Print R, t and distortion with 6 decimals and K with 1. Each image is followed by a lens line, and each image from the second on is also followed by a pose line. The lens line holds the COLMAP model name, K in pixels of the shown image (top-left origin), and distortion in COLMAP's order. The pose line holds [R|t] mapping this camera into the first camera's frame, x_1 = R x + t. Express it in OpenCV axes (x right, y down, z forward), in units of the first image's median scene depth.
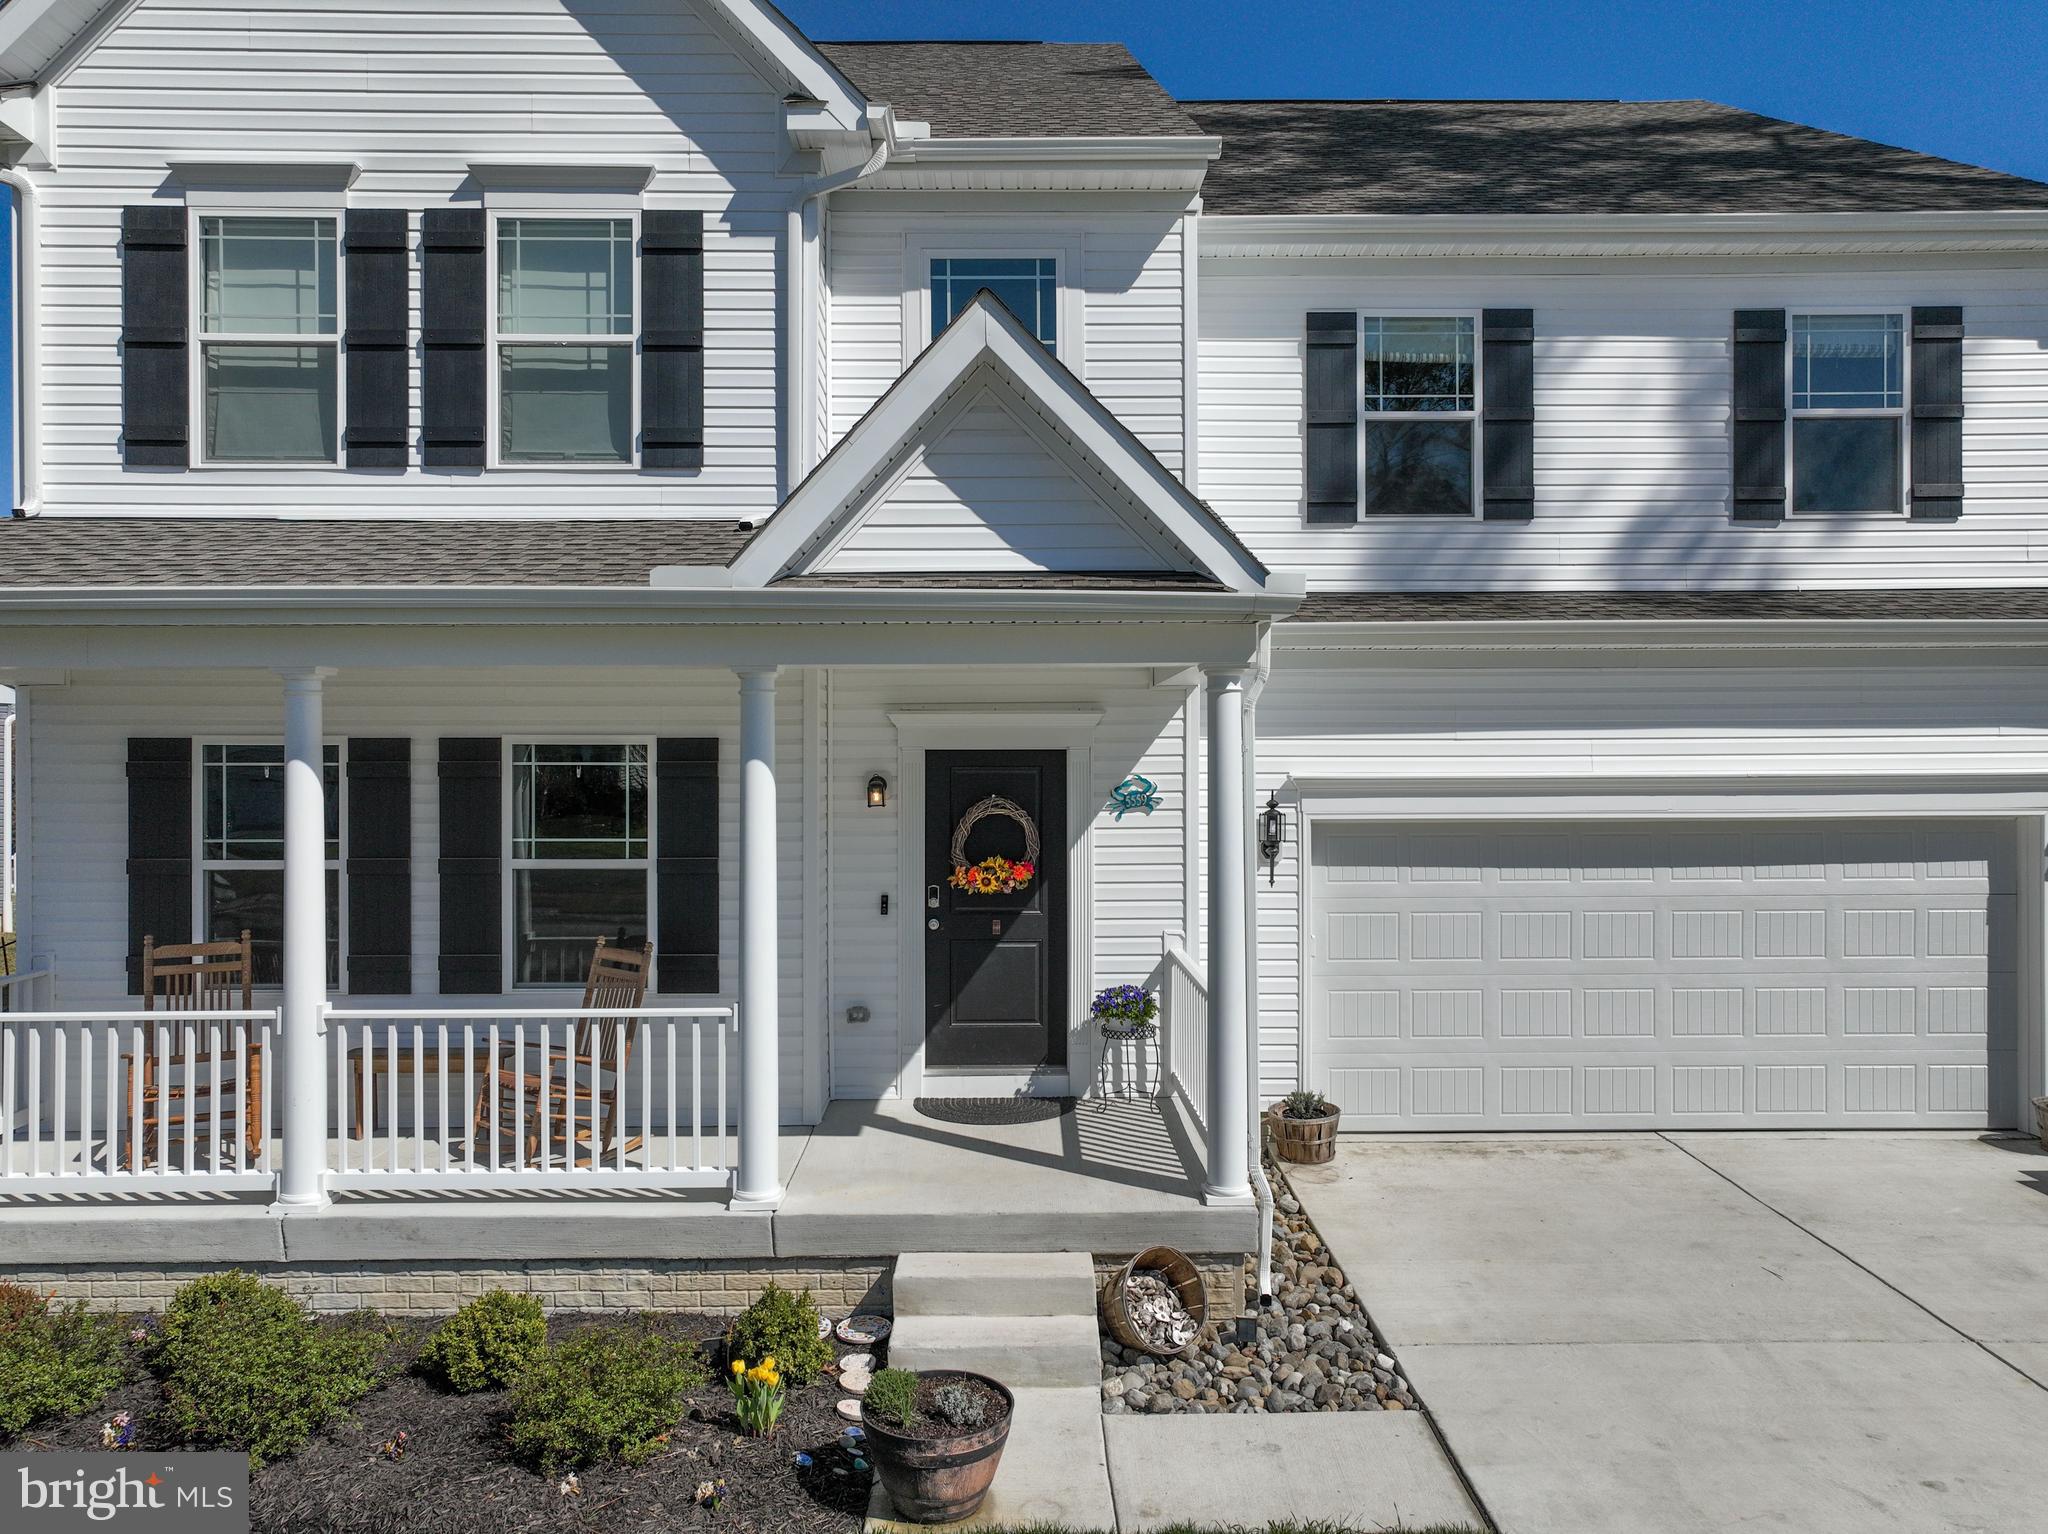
lens RADIAL K [[1434.1, 0, 1036.0], [0, 1434.1, 769.2], [0, 0, 1]] dist [0.004048, 0.007630]
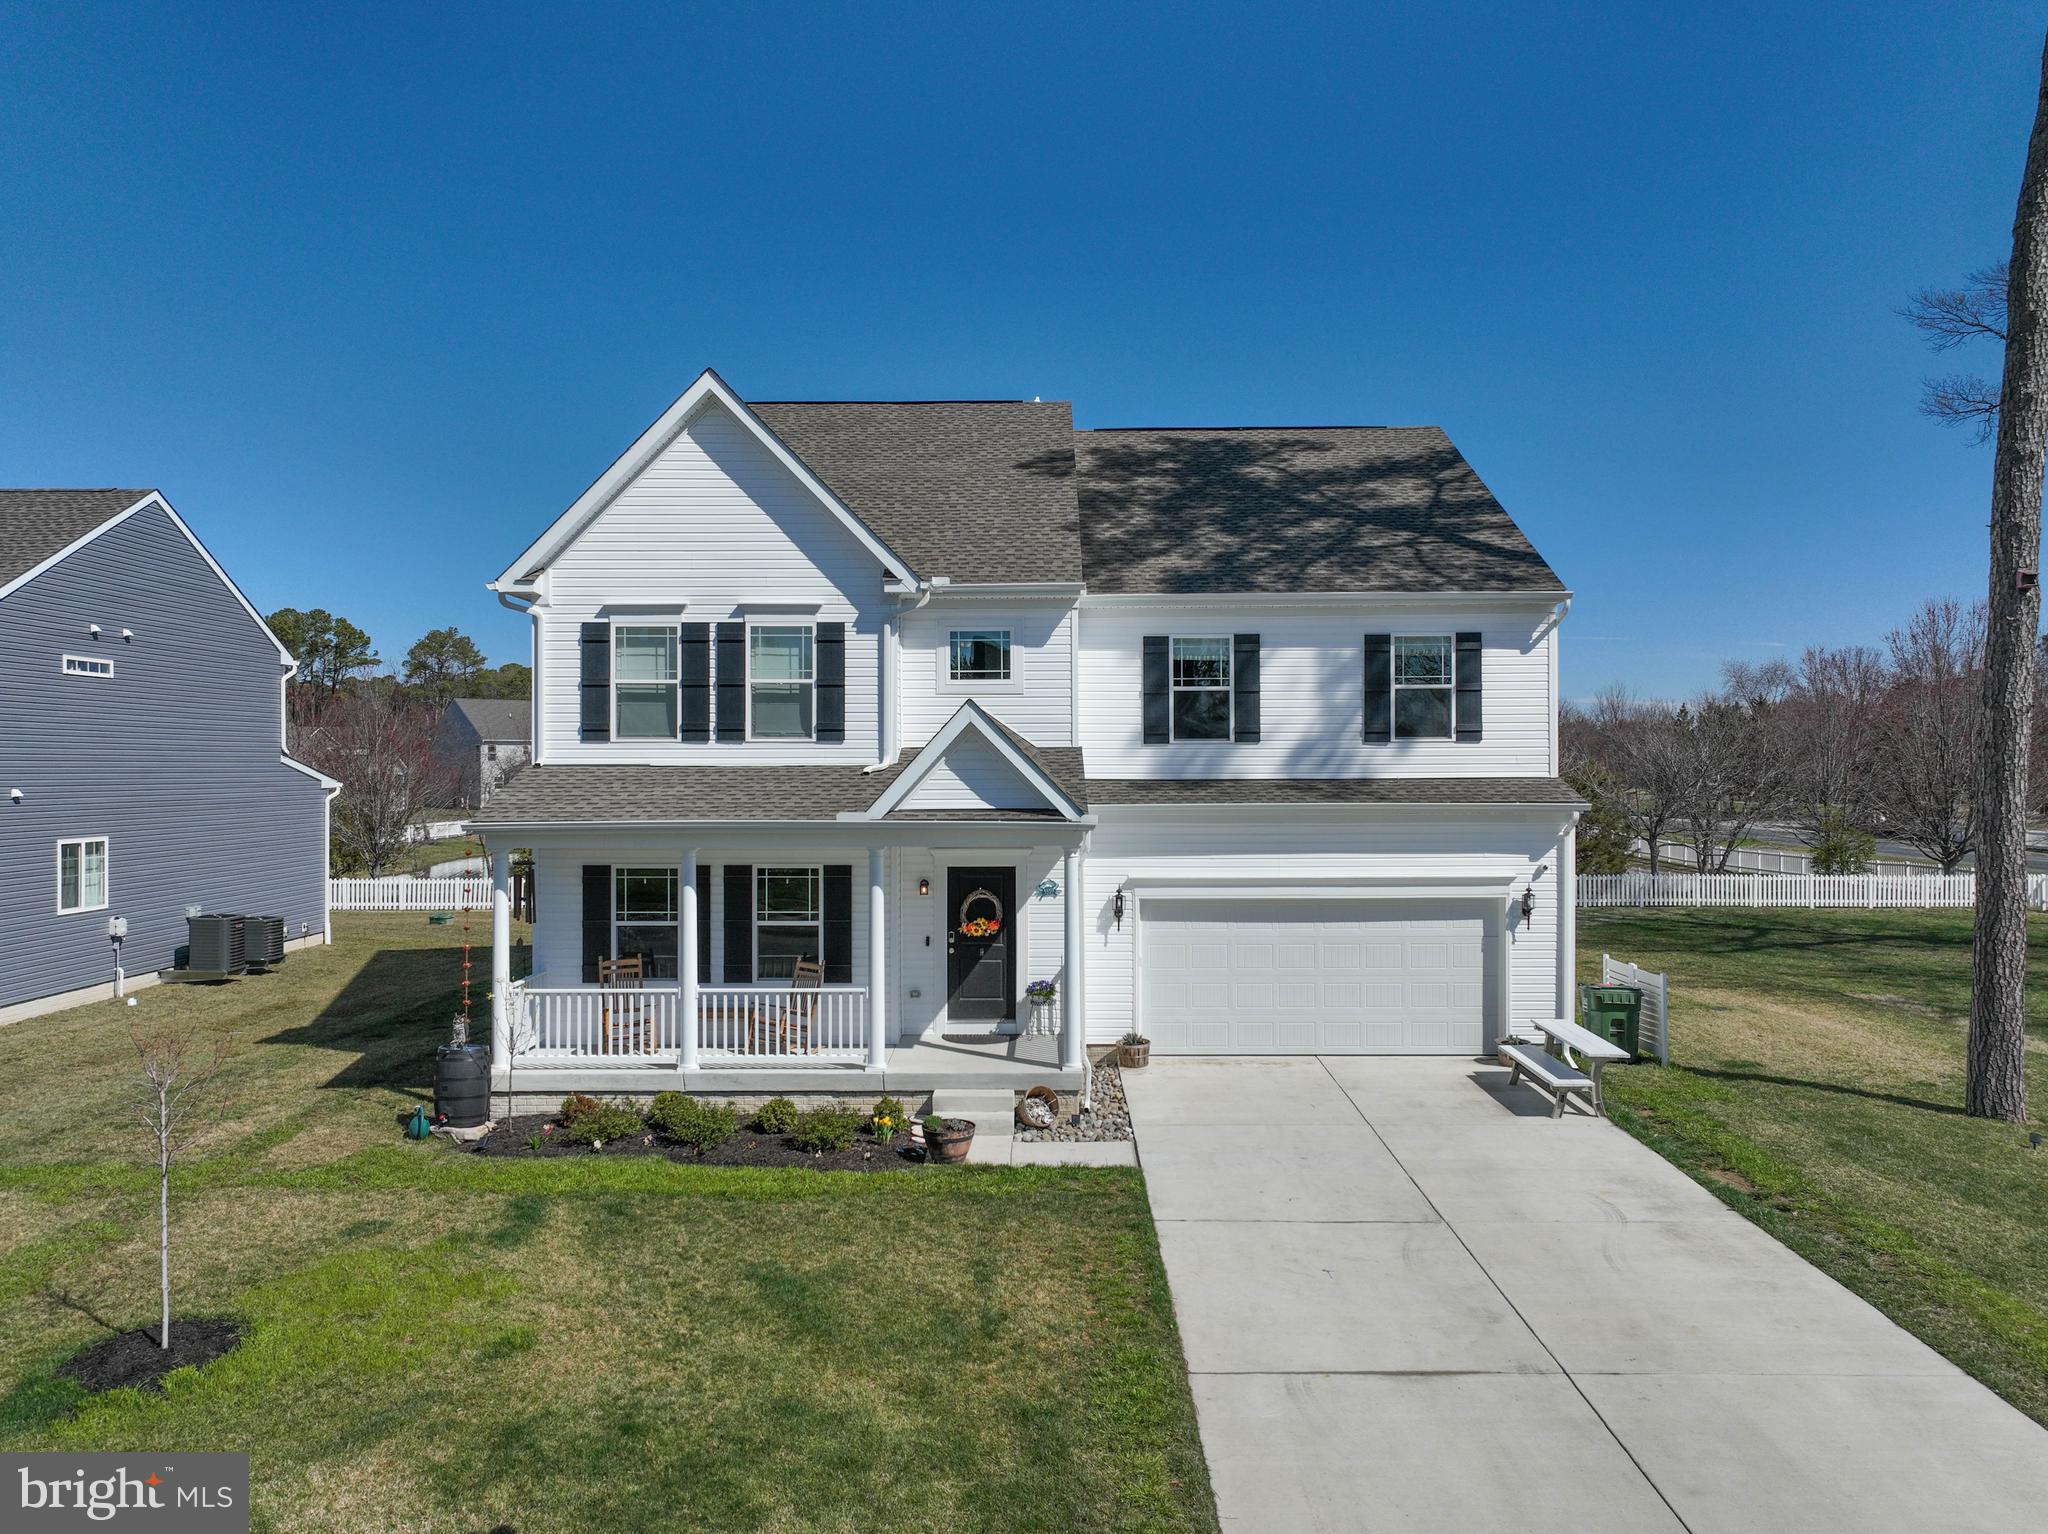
lens RADIAL K [[1434.1, 0, 1036.0], [0, 1434.1, 769.2], [0, 0, 1]] dist [0.004048, 0.007630]
pose [[0.999746, 0.000289, -0.022547, 0.105929], [-0.000318, 0.999999, -0.001285, -0.164270], [0.022547, 0.001292, 0.999745, -1.159303]]
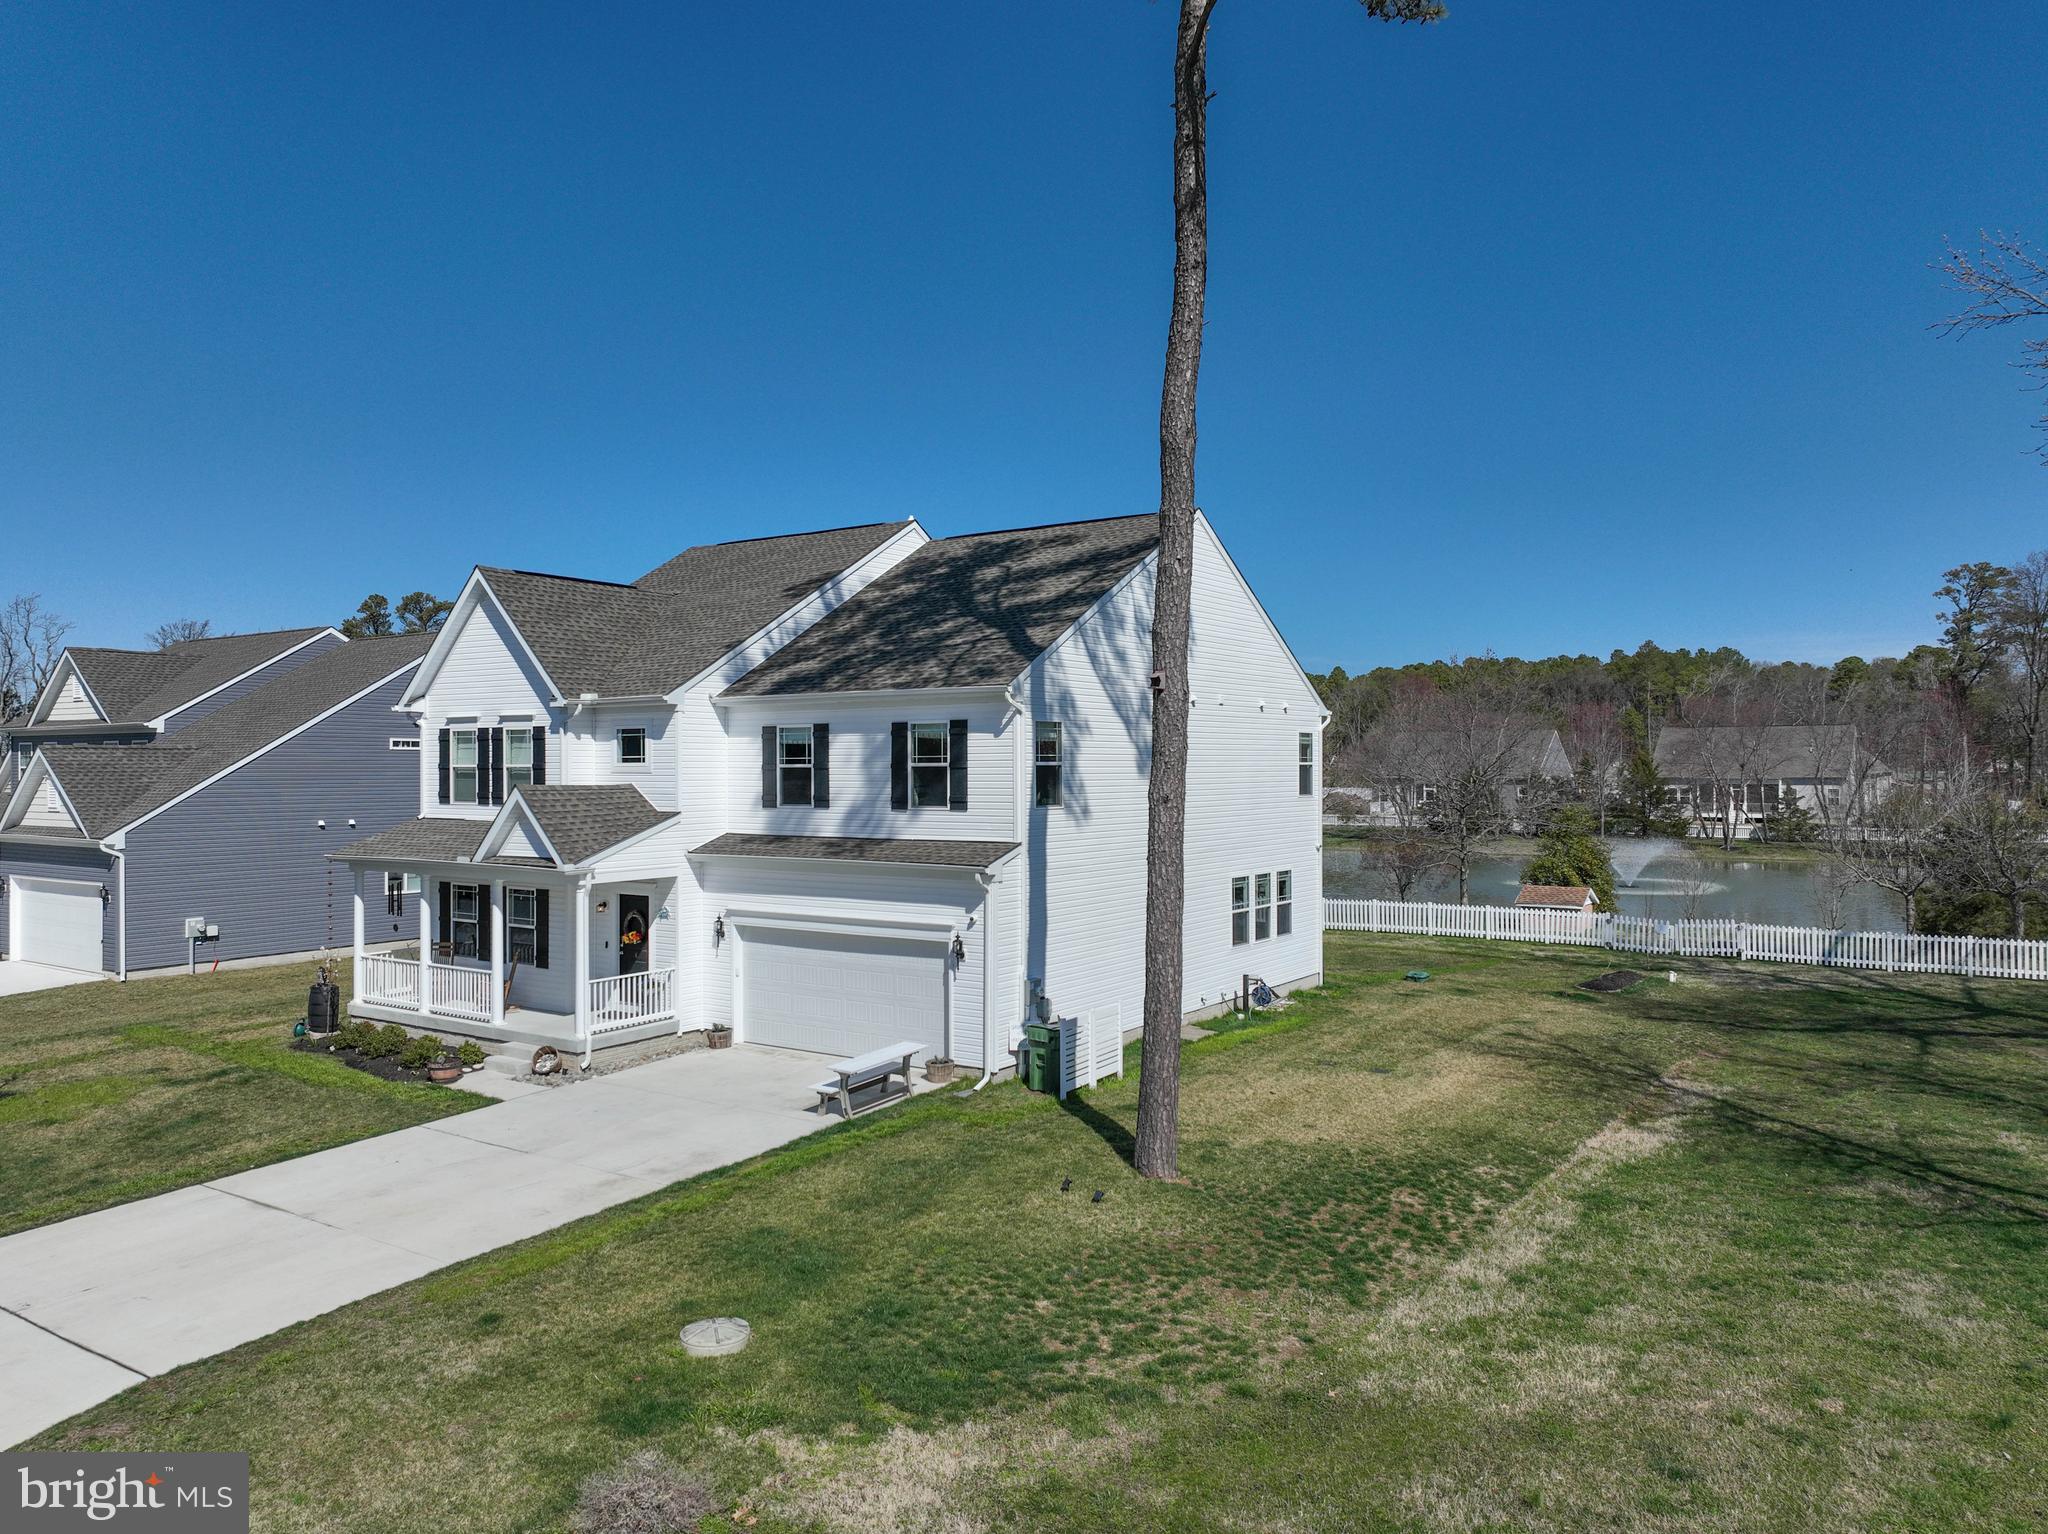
lens RADIAL K [[1434.1, 0, 1036.0], [0, 1434.1, 769.2], [0, 0, 1]] dist [0.004048, 0.007630]
pose [[0.822121, 0.002230, -0.569309, 2.511521], [-0.002701, 0.999996, 0.000016, -0.295474], [0.569307, 0.001525, 0.822124, -1.023338]]
